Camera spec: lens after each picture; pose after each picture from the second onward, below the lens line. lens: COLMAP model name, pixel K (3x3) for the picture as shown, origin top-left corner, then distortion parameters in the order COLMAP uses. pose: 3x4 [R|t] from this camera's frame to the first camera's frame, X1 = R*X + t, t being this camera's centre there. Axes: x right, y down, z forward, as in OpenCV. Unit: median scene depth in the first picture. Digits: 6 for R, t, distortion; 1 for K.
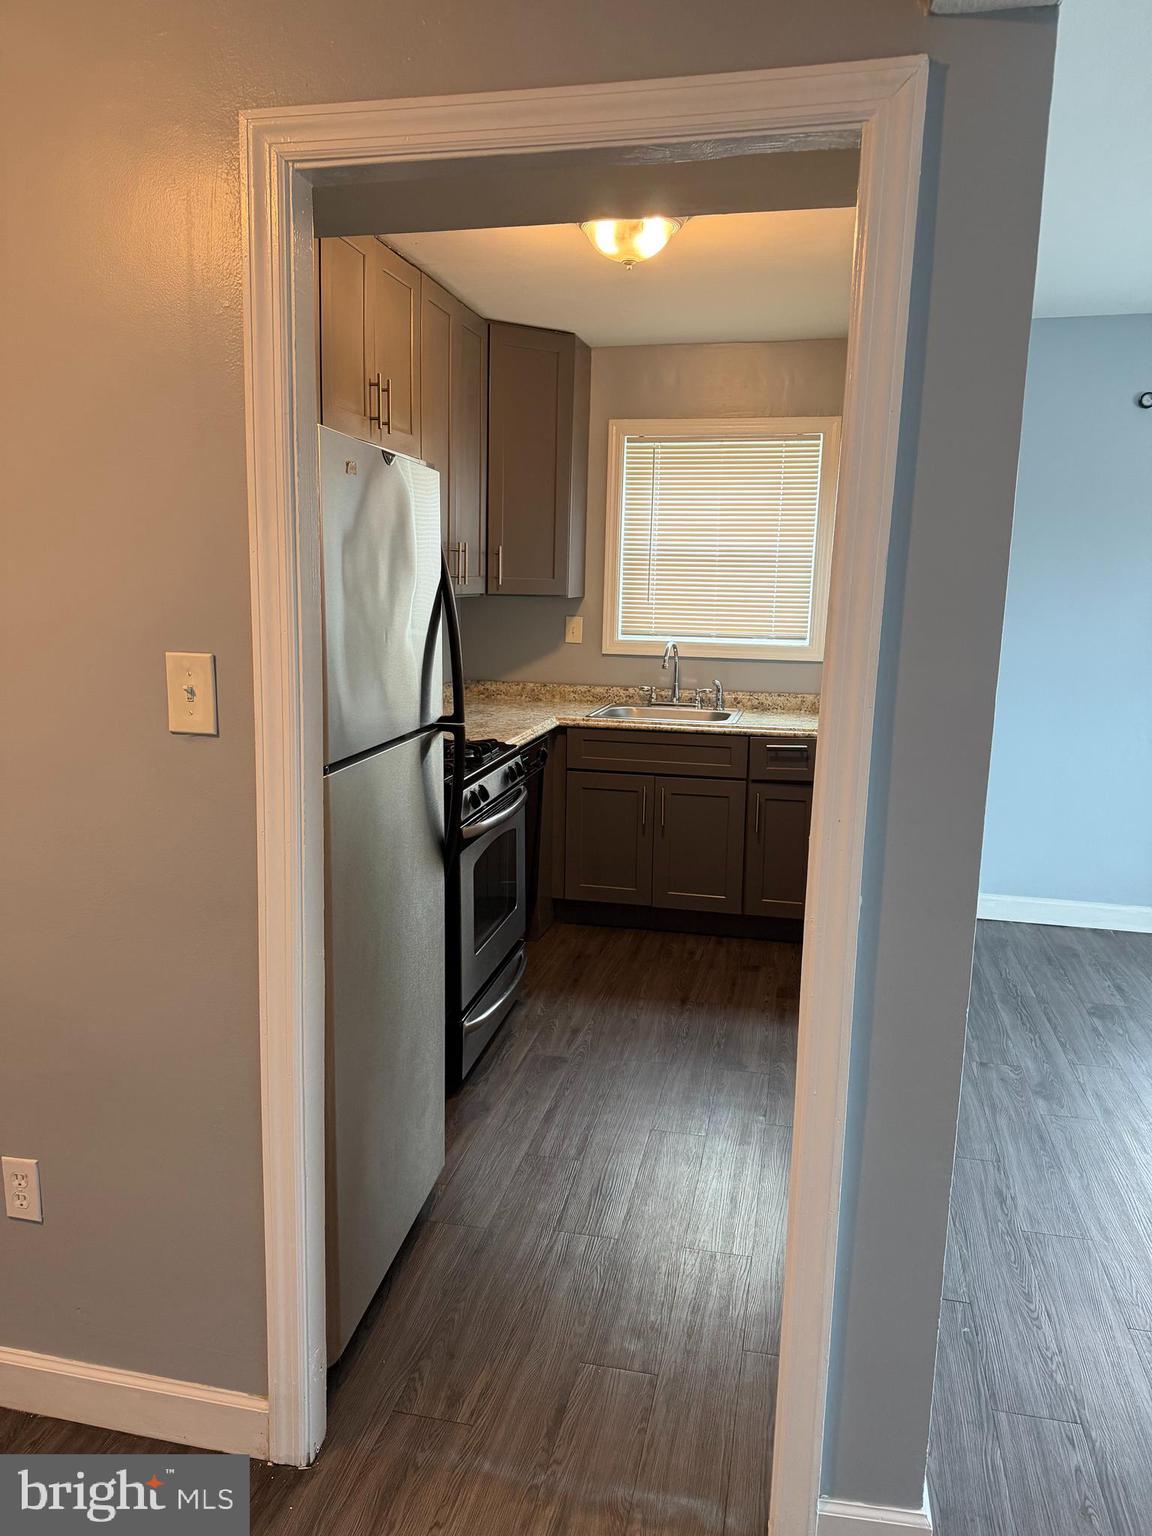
lens RADIAL K [[1052.8, 0, 578.1], [0, 1052.8, 759.0], [0, 0, 1]] dist [0.197072, 0.000913]
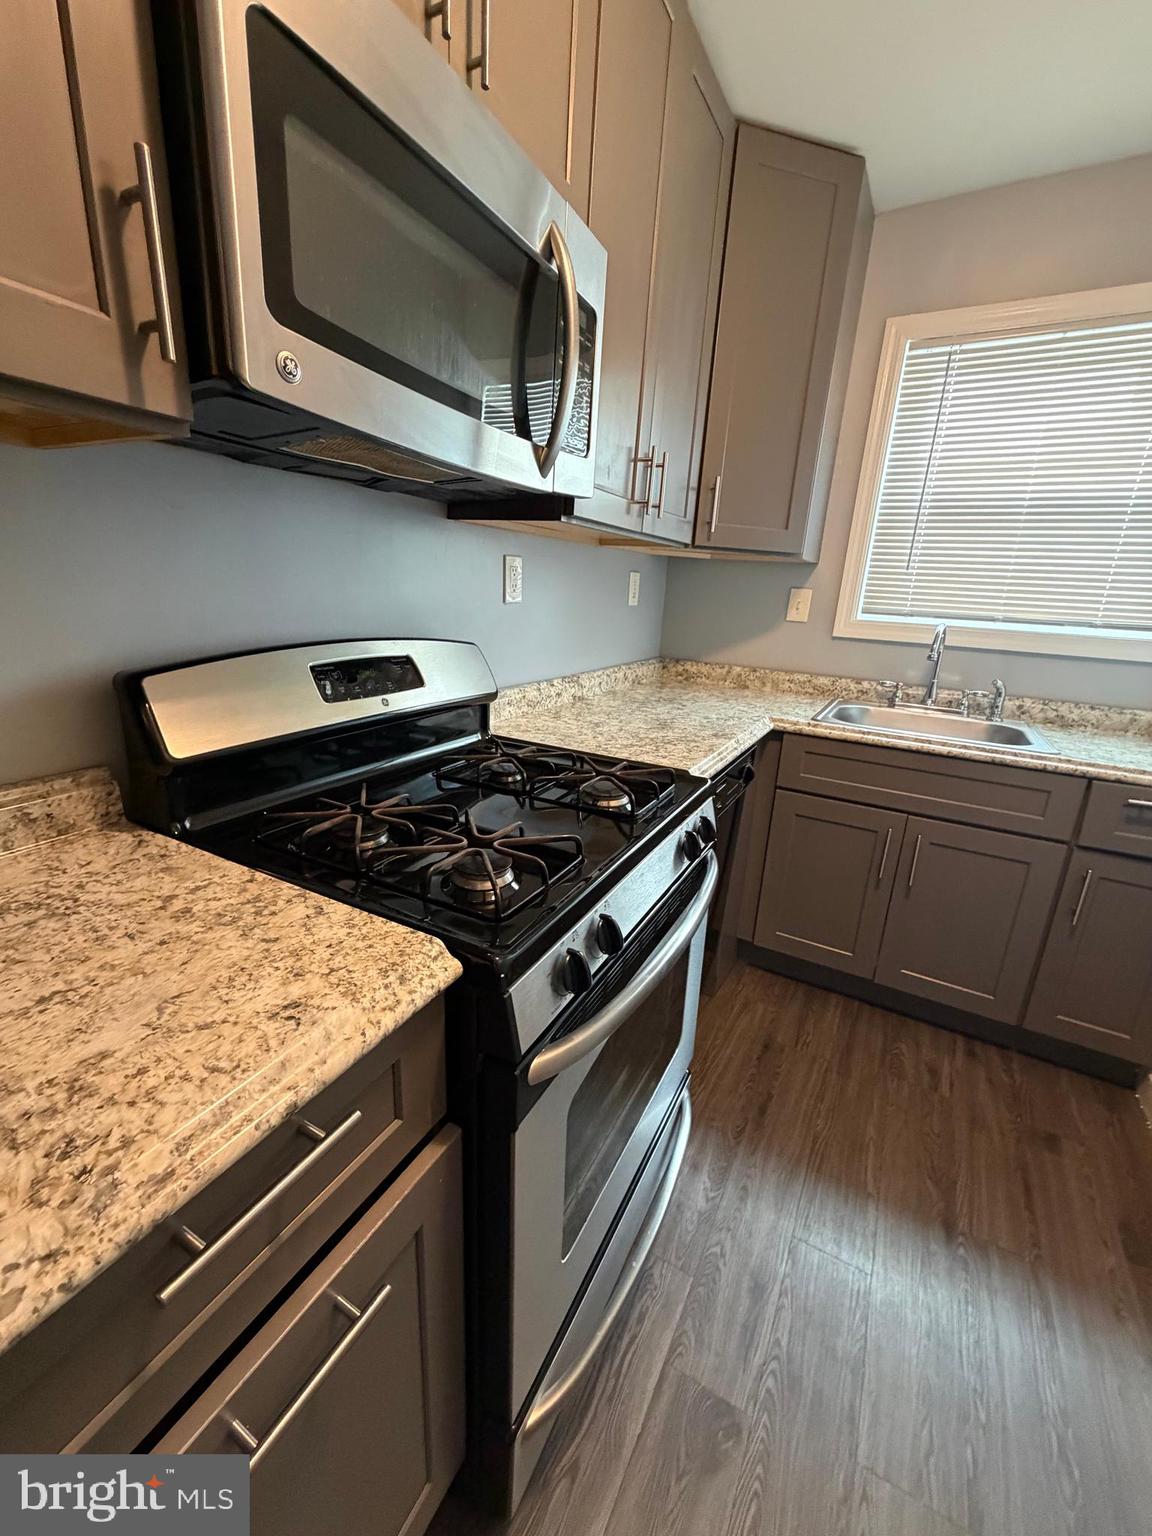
lens RADIAL K [[612.2, 0, 578.2], [0, 612.2, 766.1], [0, 0, 1]] dist [0.001221, -0.000155]
pose [[0.957310, 0.108891, -0.267770, -0.028628], [-0.079961, 0.989943, 0.116699, -0.041938], [0.277785, -0.090306, 0.956389, 0.506962]]
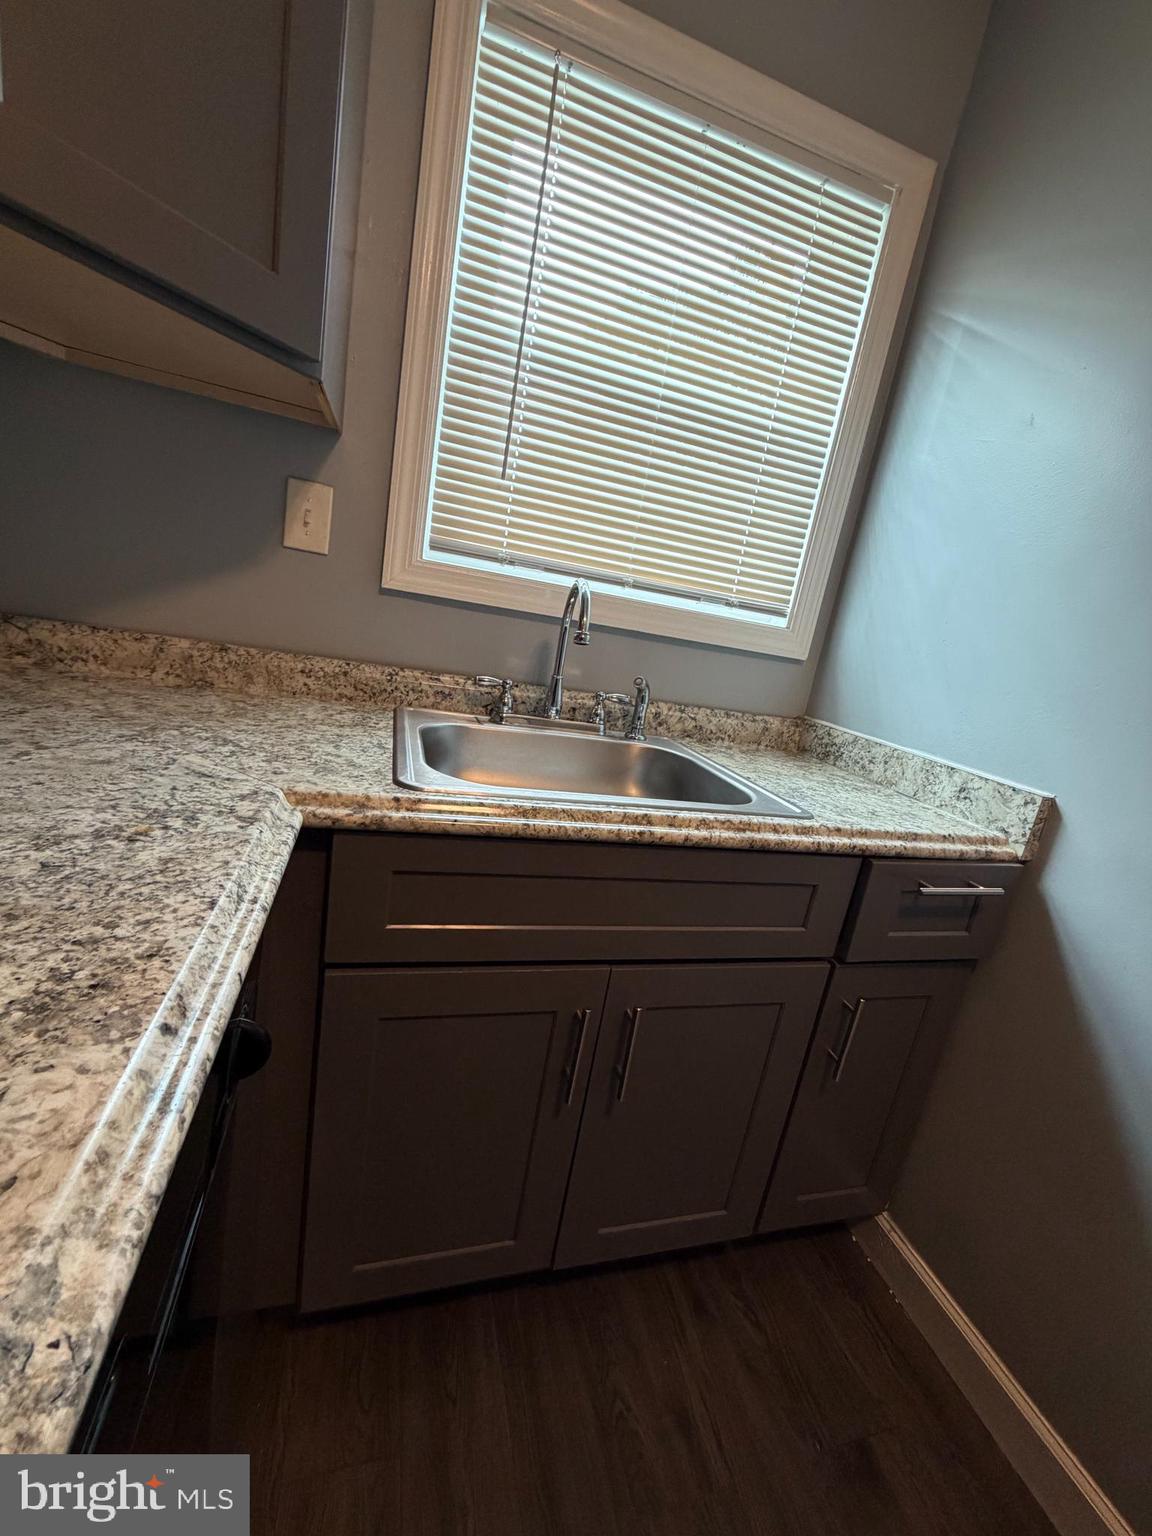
lens RADIAL K [[612.2, 0, 578.2], [0, 612.2, 766.1], [0, 0, 1]] dist [0.001221, -0.000155]
pose [[0.868367, 0.005083, 0.495897, -0.031370], [-0.065277, 0.992419, 0.104136, -0.061988], [-0.491608, -0.122799, 0.862115, 0.771480]]
